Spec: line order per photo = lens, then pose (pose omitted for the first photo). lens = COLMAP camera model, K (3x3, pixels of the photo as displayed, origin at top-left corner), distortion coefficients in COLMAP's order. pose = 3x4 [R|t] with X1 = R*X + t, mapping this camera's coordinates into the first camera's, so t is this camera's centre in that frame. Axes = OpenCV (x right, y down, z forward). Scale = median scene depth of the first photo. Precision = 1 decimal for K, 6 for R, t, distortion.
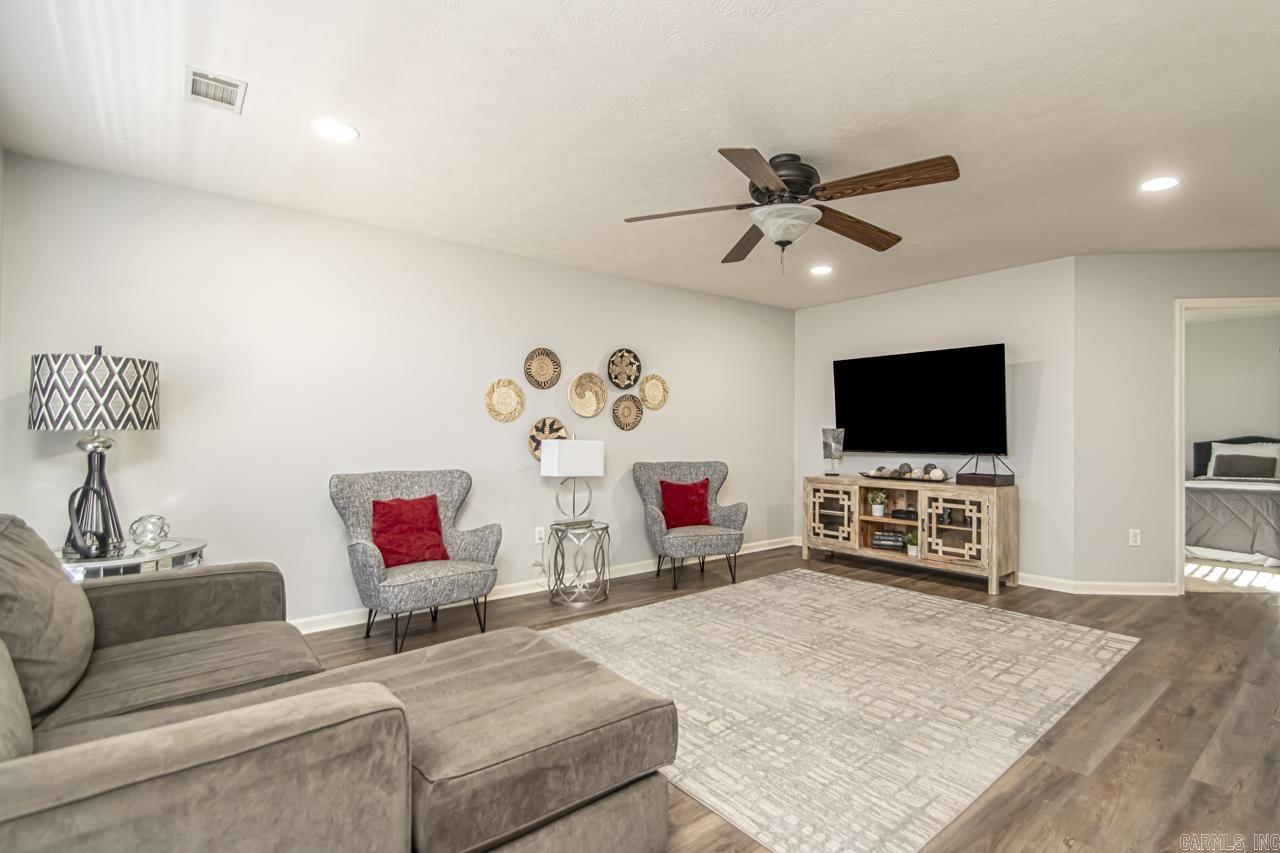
lens RADIAL K [[598.2, 0, 652.9], [0, 598.2, 428.1], [0, 0, 1]] dist [0.022772, -0.019630]
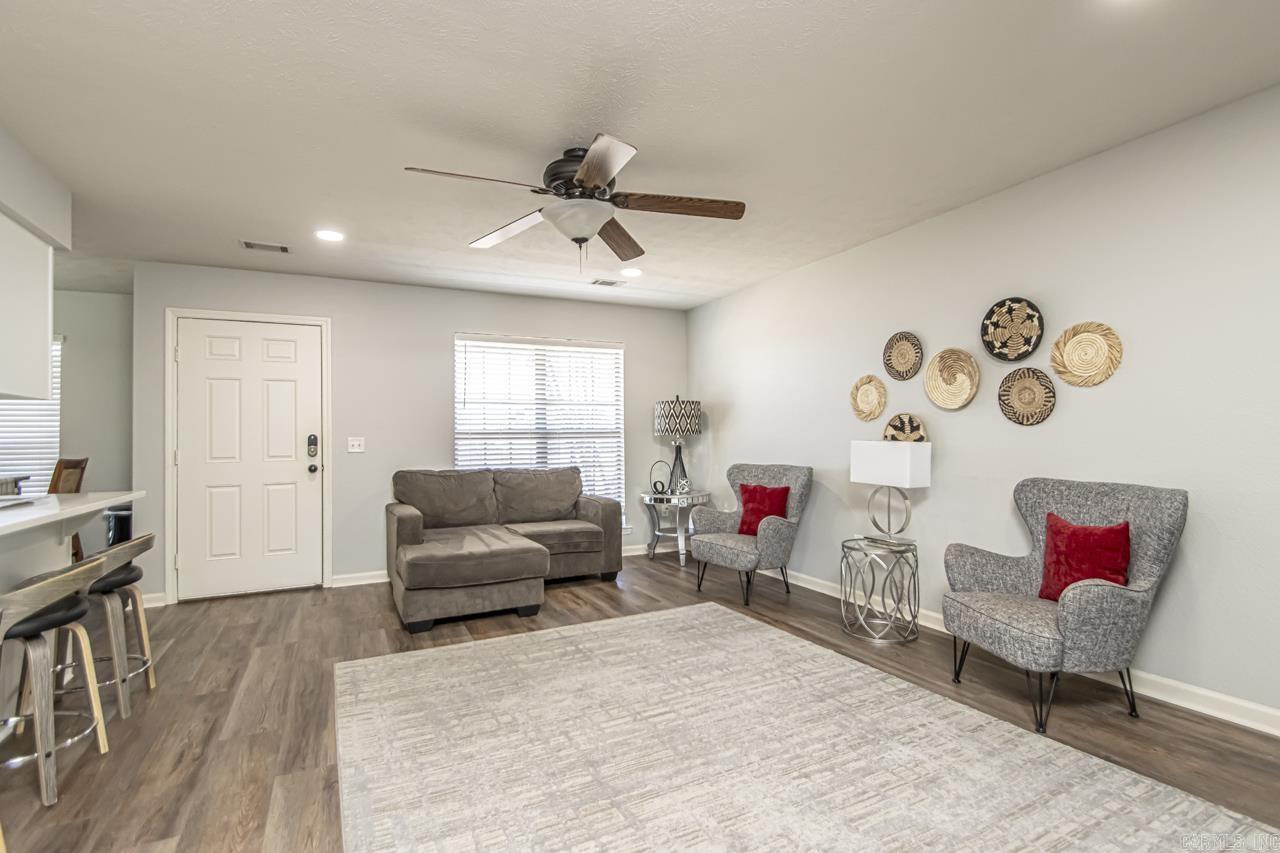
lens RADIAL K [[598.2, 0, 652.9], [0, 598.2, 428.1], [0, 0, 1]] dist [0.022772, -0.019630]
pose [[-0.197077, -0.012518, -0.980308, 0.709556], [0.025413, 0.999517, -0.017872, 0.008161], [0.980059, -0.028435, -0.196664, 0.814806]]
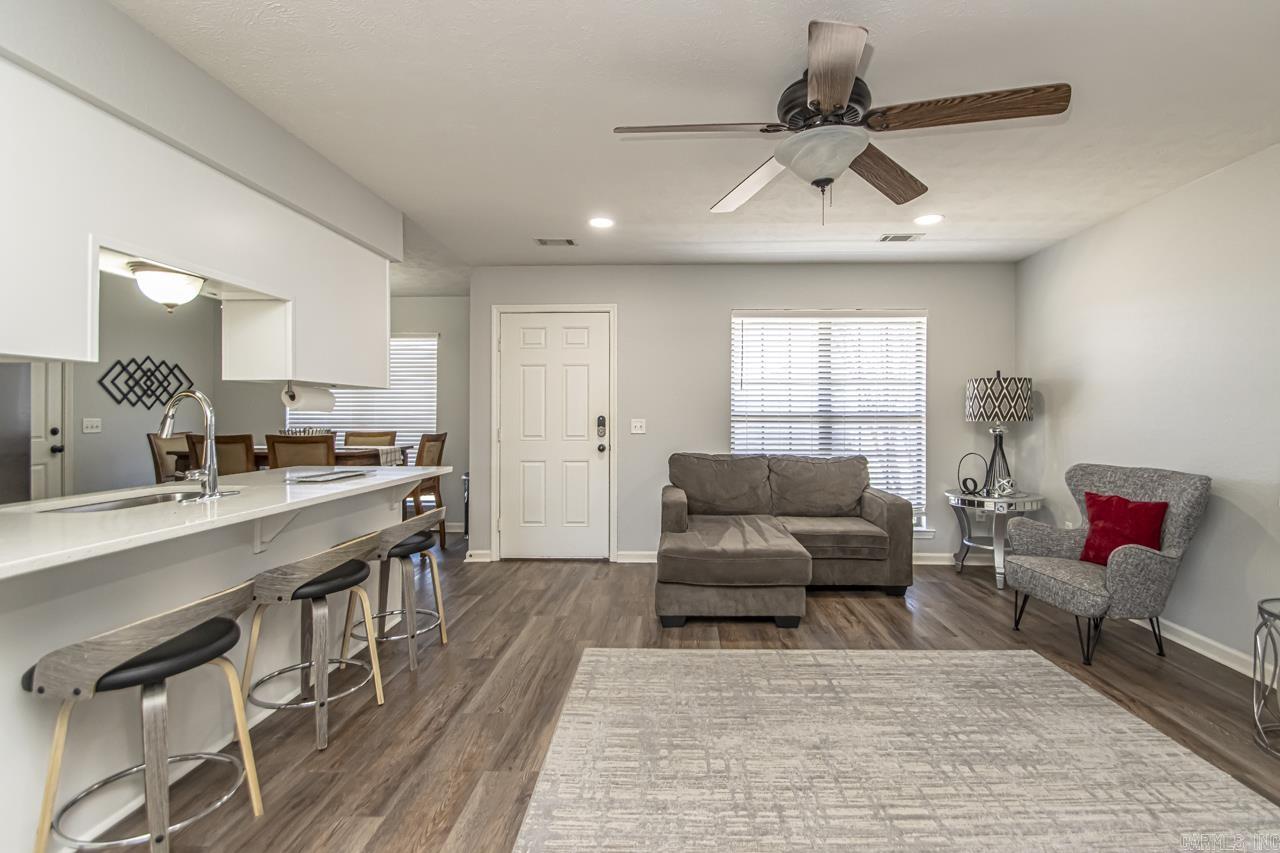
lens RADIAL K [[607.2, 0, 679.0], [0, 607.2, 416.1], [0, 0, 1]] dist [0.021467, -0.021052]
pose [[-0.628332, 0.001496, -0.777944, 0.581833], [0.009077, 0.999944, -0.005409, -0.006721], [0.777892, -0.010460, -0.628311, 0.842772]]
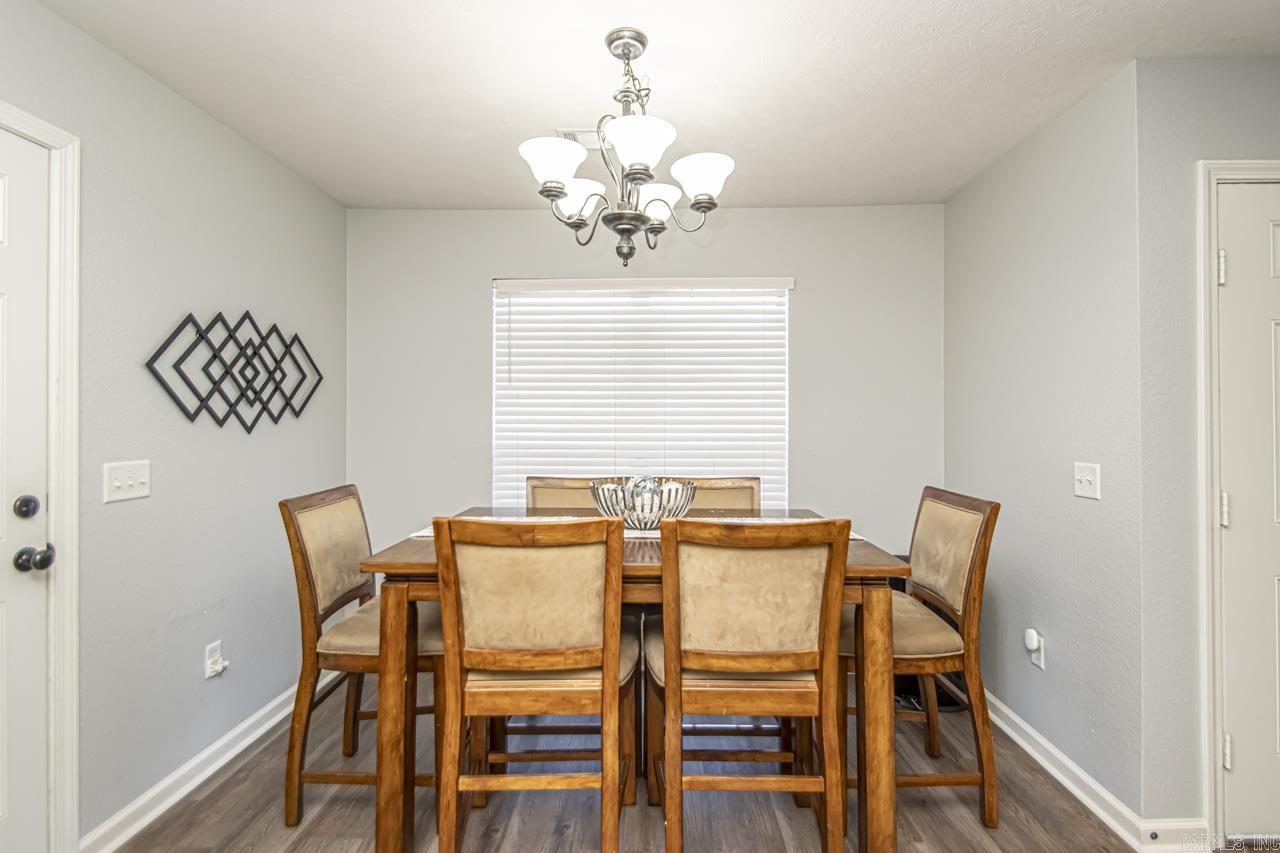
lens RADIAL K [[598.2, 0, 652.9], [0, 598.2, 428.1], [0, 0, 1]] dist [0.022772, -0.019630]
pose [[-0.647086, 0.014285, -0.762283, 0.477162], [0.012207, 0.999890, 0.008375, -0.039512], [0.762319, -0.003886, -0.647190, -0.113772]]
